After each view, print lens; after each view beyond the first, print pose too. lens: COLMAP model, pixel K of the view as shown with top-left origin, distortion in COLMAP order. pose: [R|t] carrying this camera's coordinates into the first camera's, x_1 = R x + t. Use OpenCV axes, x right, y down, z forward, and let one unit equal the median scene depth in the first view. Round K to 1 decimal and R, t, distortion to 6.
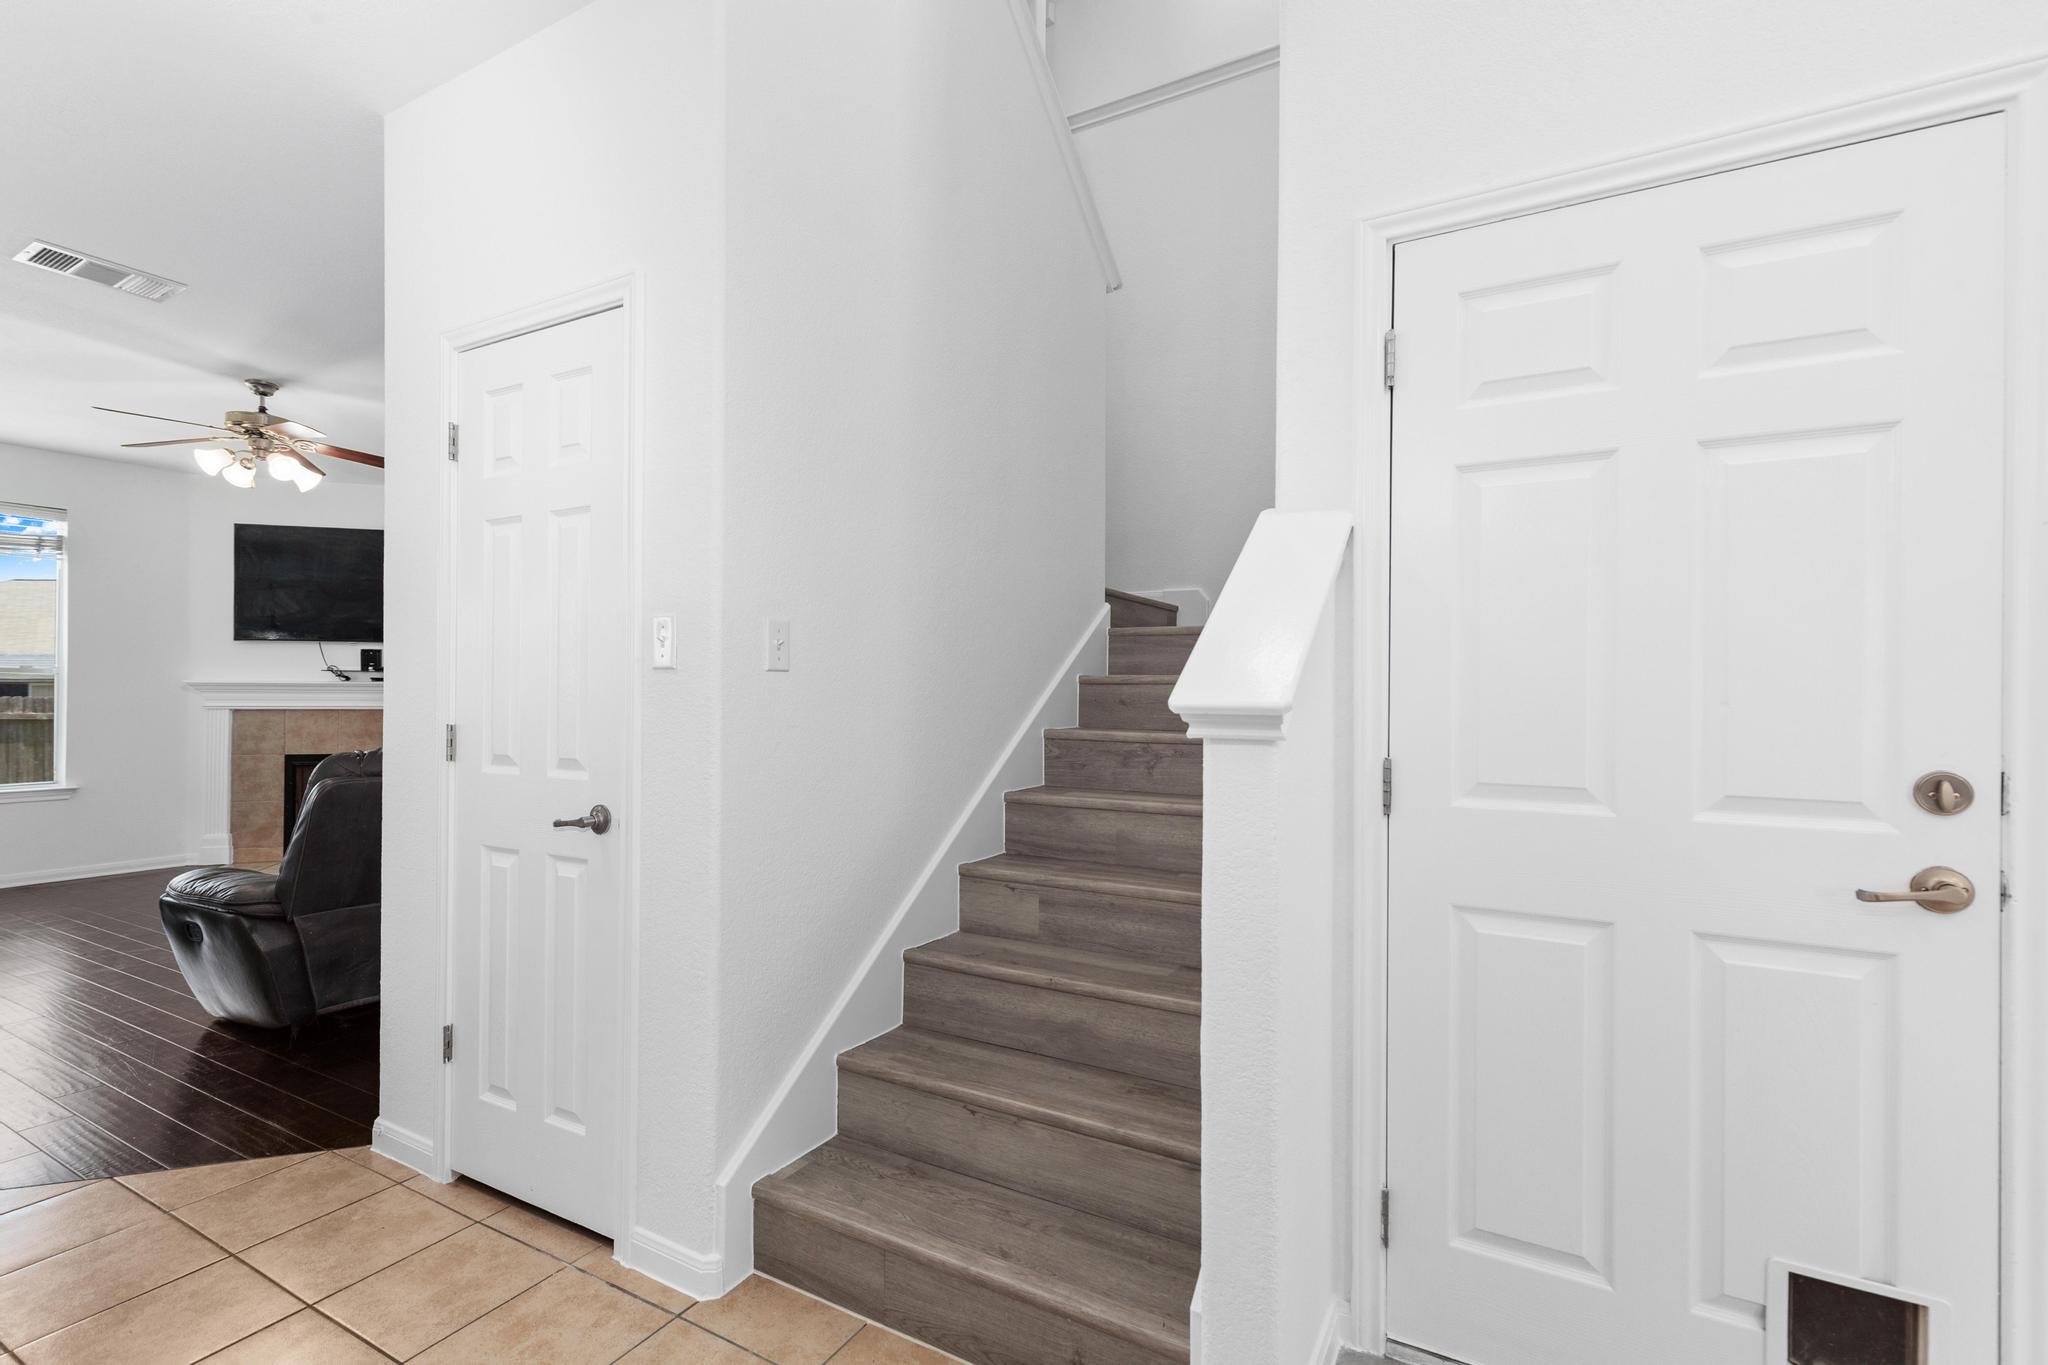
lens RADIAL K [[922.7, 0, 1019.1], [0, 922.7, 697.6], [0, 0, 1]] dist [0.007996, -0.001486]
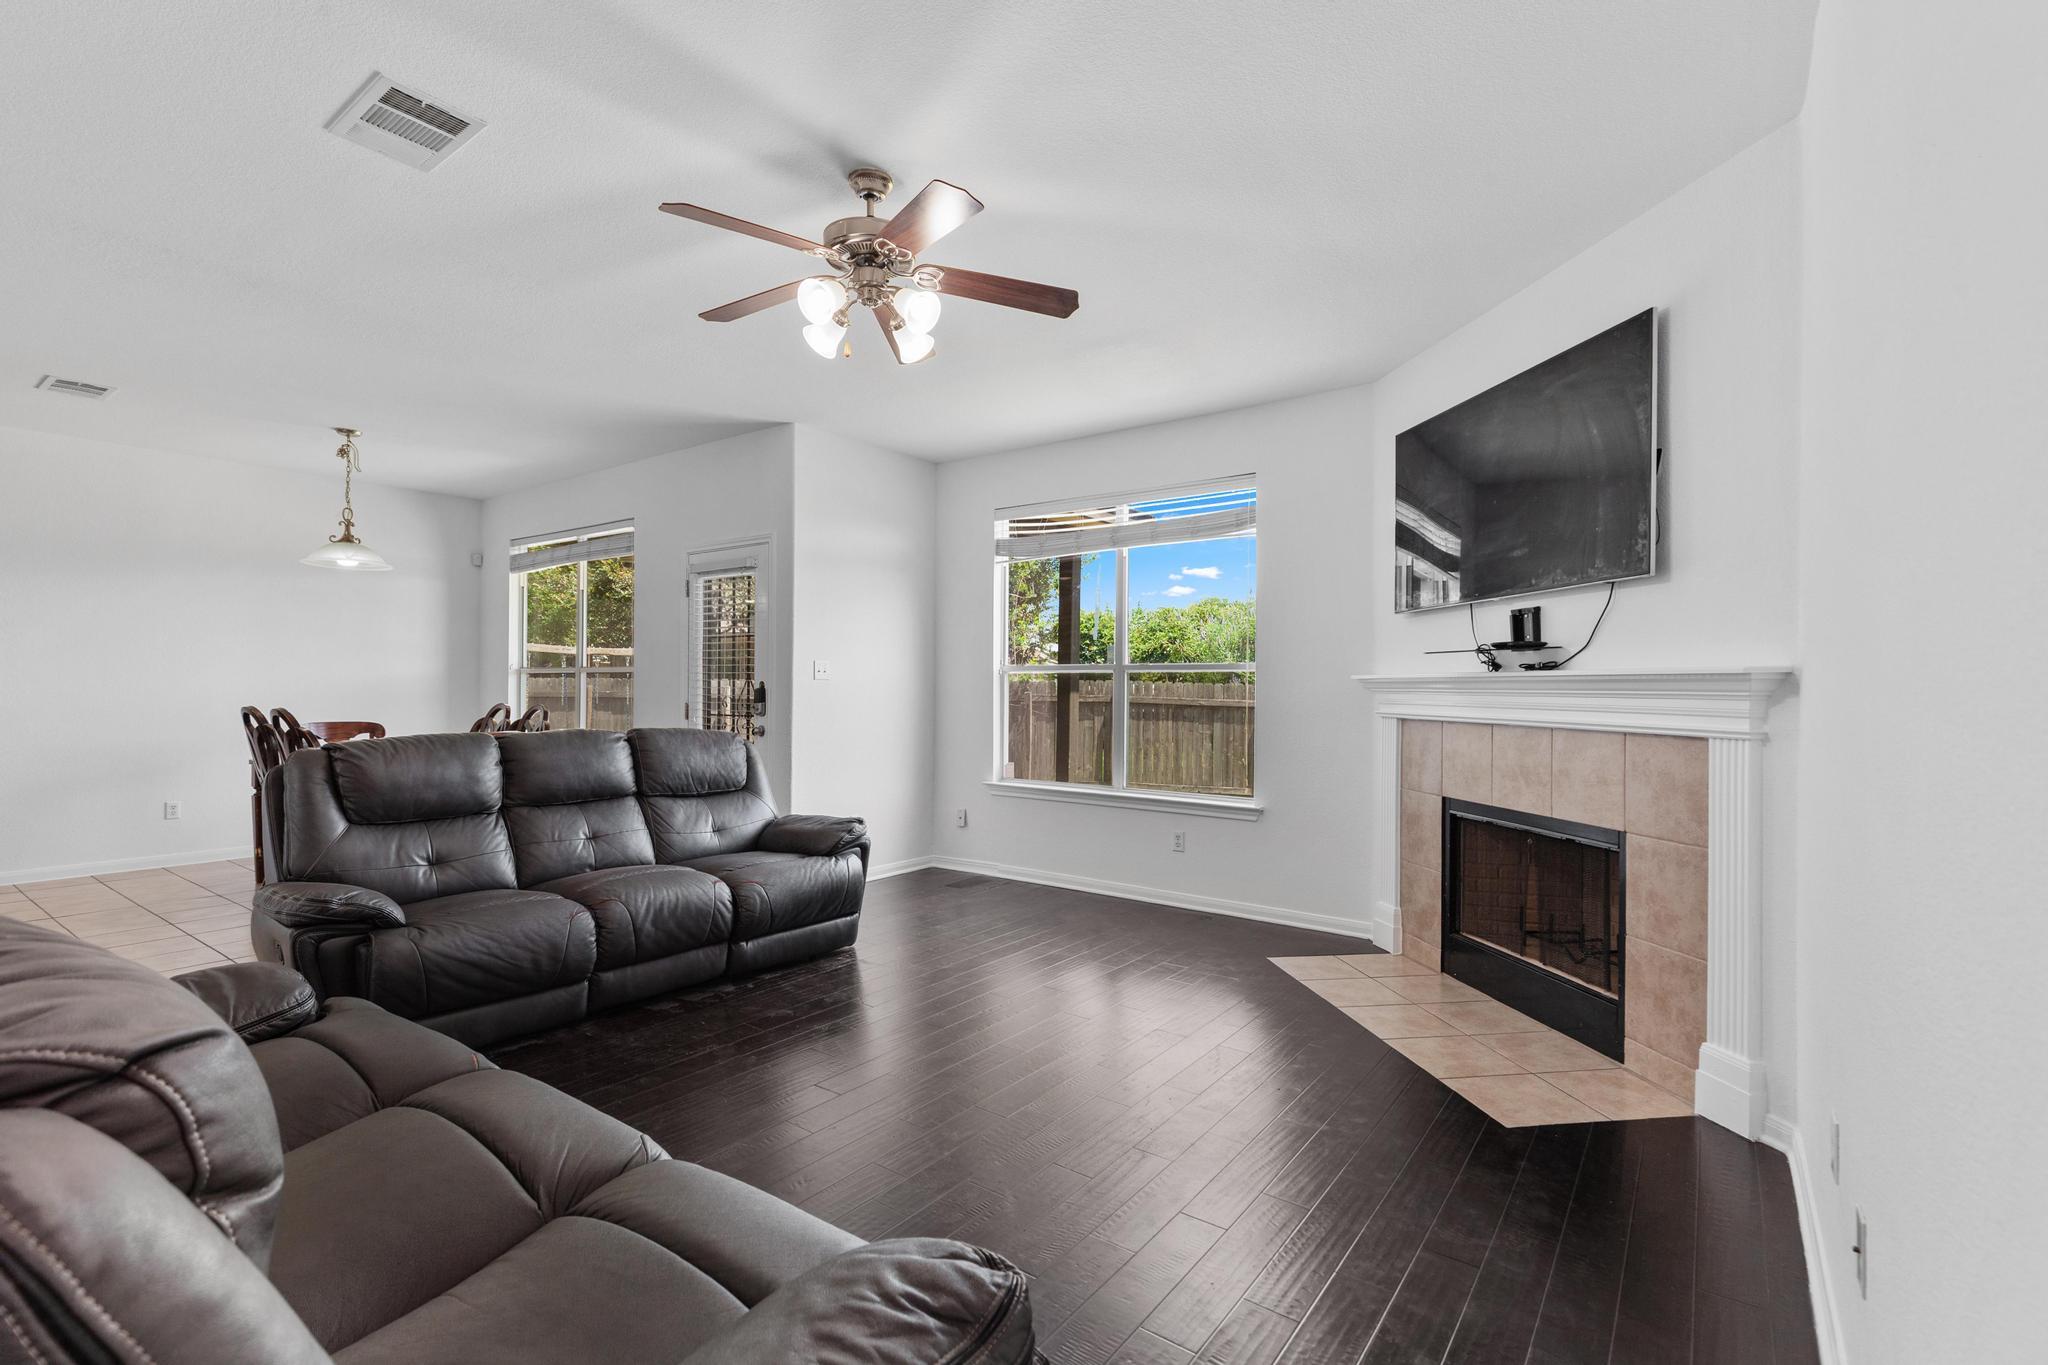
lens RADIAL K [[922.7, 0, 1023.7], [0, 922.7, 676.1], [0, 0, 1]] dist [0.007996, -0.001486]
pose [[-0.124819, -0.020704, -0.991963, -0.162876], [-0.008627, 0.999767, -0.019781, -0.001957], [0.992142, 0.006089, -0.124969, 0.813155]]
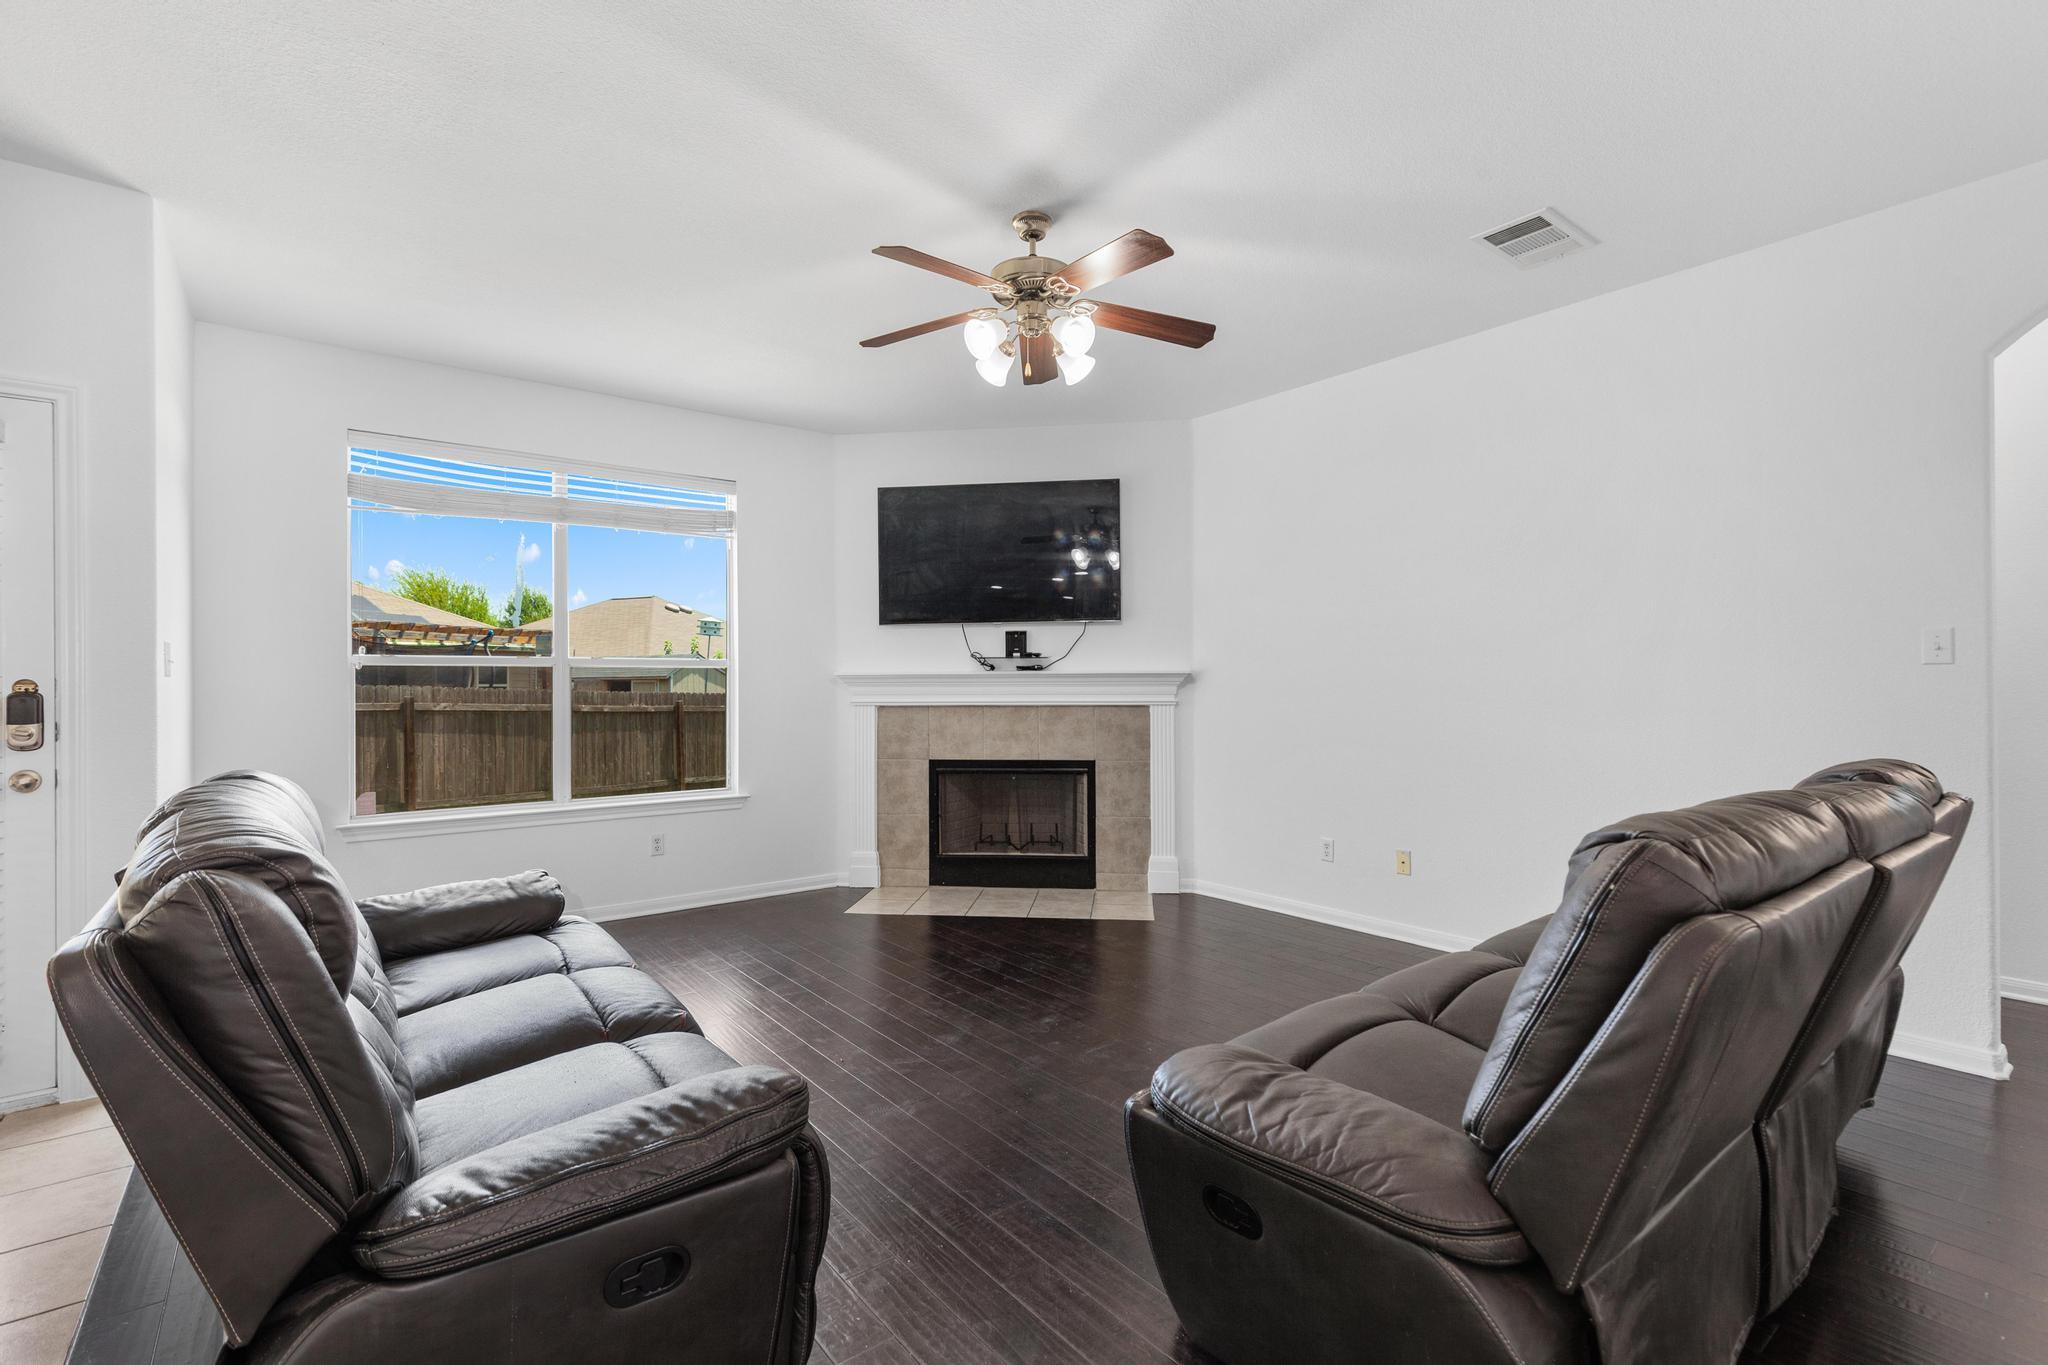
lens RADIAL K [[922.7, 0, 1026.2], [0, 922.7, 682.8], [0, 0, 1]] dist [0.007996, -0.001486]
pose [[0.923293, -0.013857, -0.383847, -0.393860], [0.012462, 0.999904, -0.006121, -0.001749], [0.383895, 0.000868, 0.923376, 0.266706]]
